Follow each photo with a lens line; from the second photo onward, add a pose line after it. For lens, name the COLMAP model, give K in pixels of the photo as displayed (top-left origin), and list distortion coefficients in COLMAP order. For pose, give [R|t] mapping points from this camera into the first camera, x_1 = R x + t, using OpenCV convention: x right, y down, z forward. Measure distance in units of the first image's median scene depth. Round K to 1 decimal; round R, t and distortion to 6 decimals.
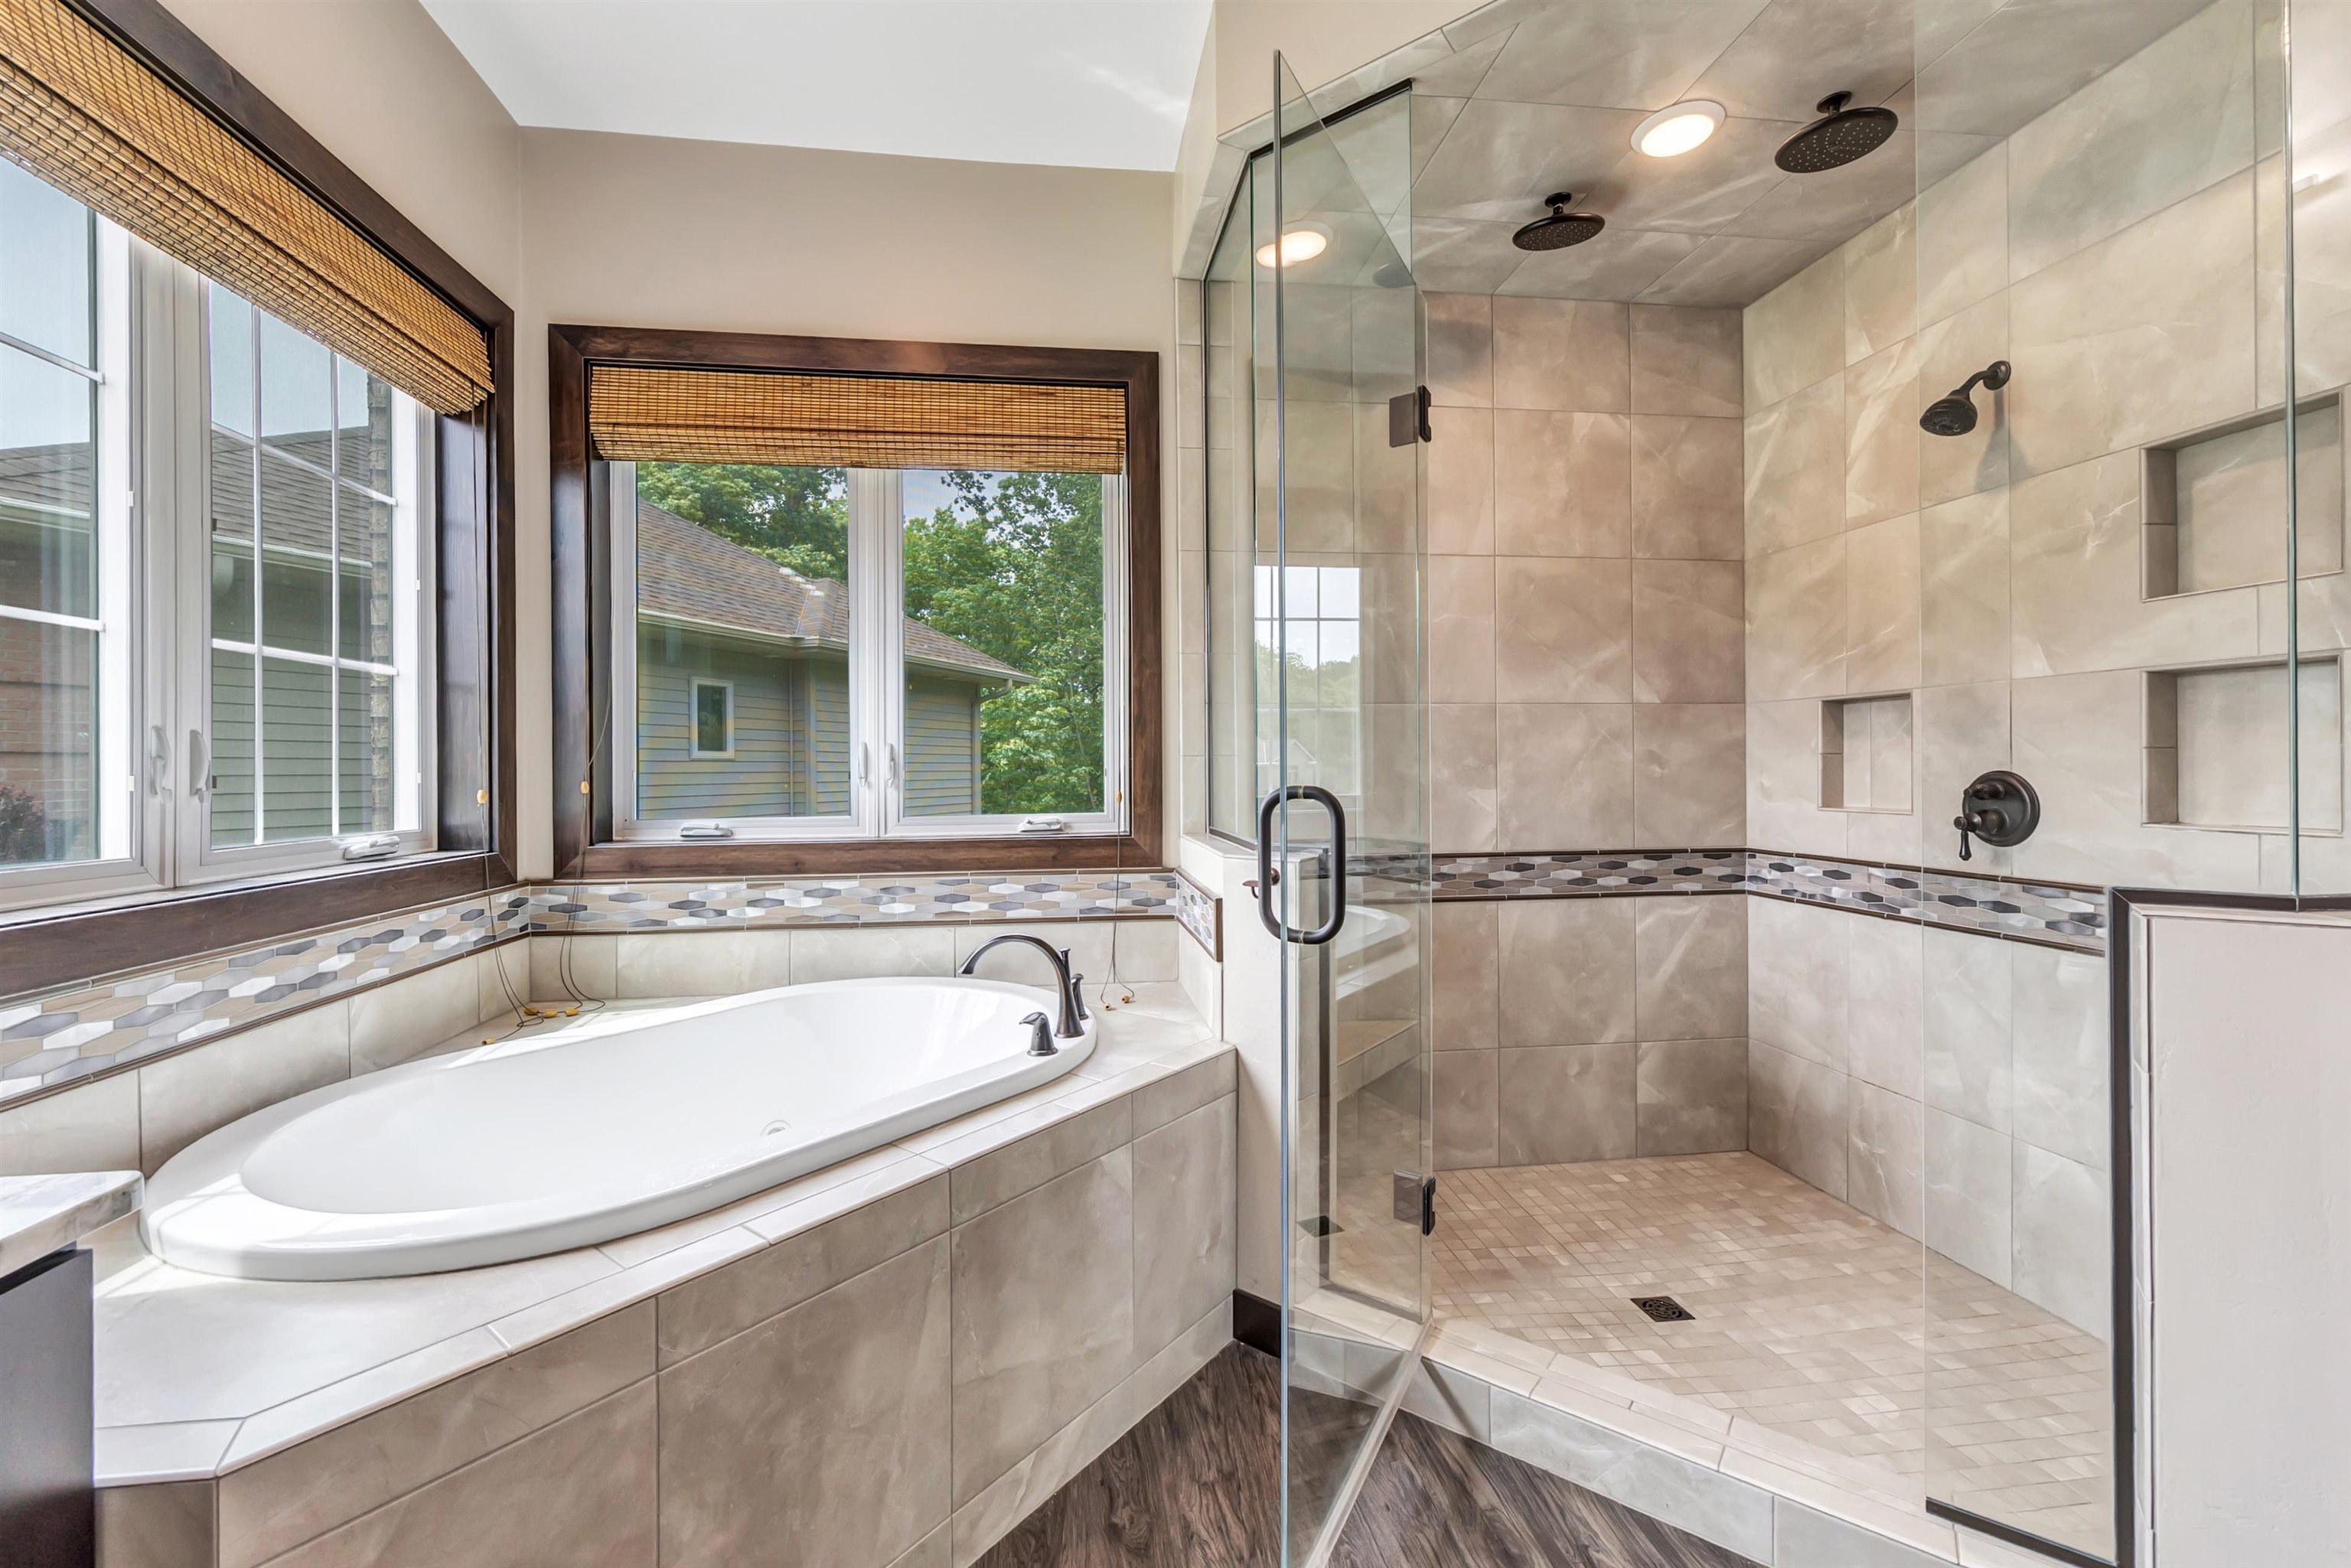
lens RADIAL K [[998.0, 0, 1170.2], [0, 998.0, 762.1], [0, 0, 1]] dist [0.001298, 0.000343]
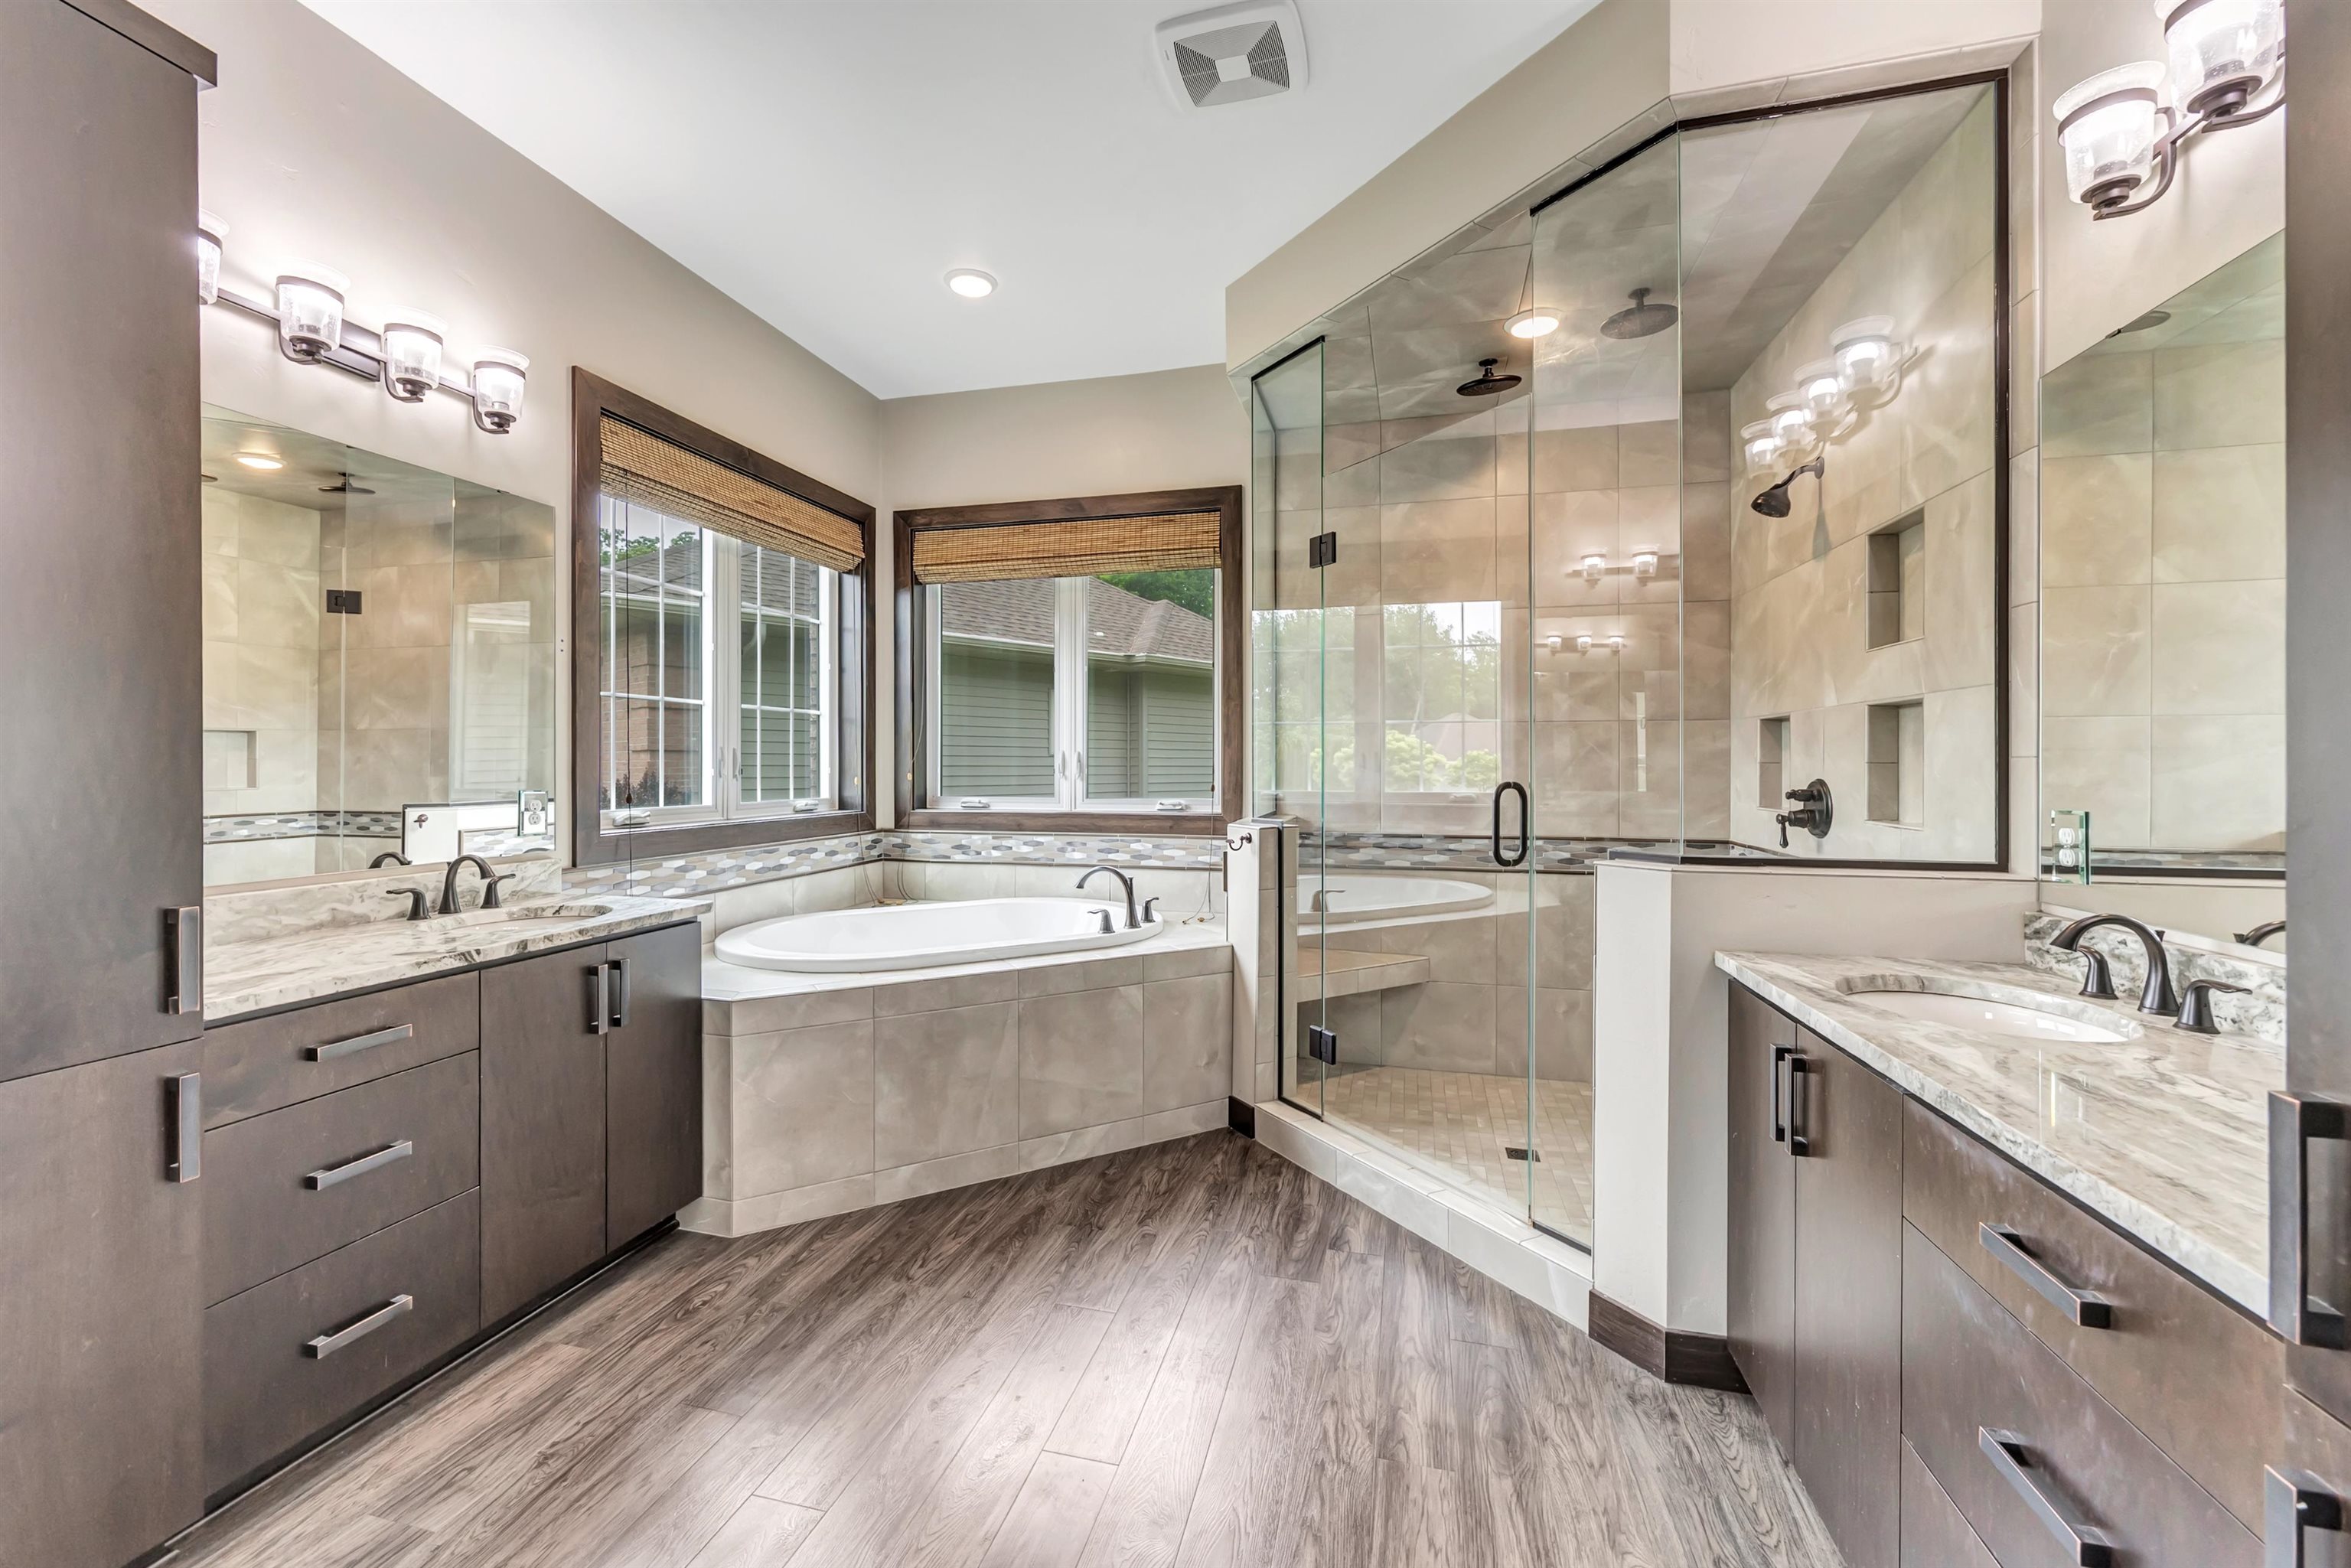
lens RADIAL K [[995.5, 0, 1139.0], [0, 995.5, 761.2], [0, 0, 1]] dist [-0.000160, -0.000168]
pose [[0.919946, 0.007567, -0.391972, 0.491451], [-0.005677, 0.999966, 0.005979, -0.015111], [0.392004, -0.003275, 0.919958, -0.466438]]
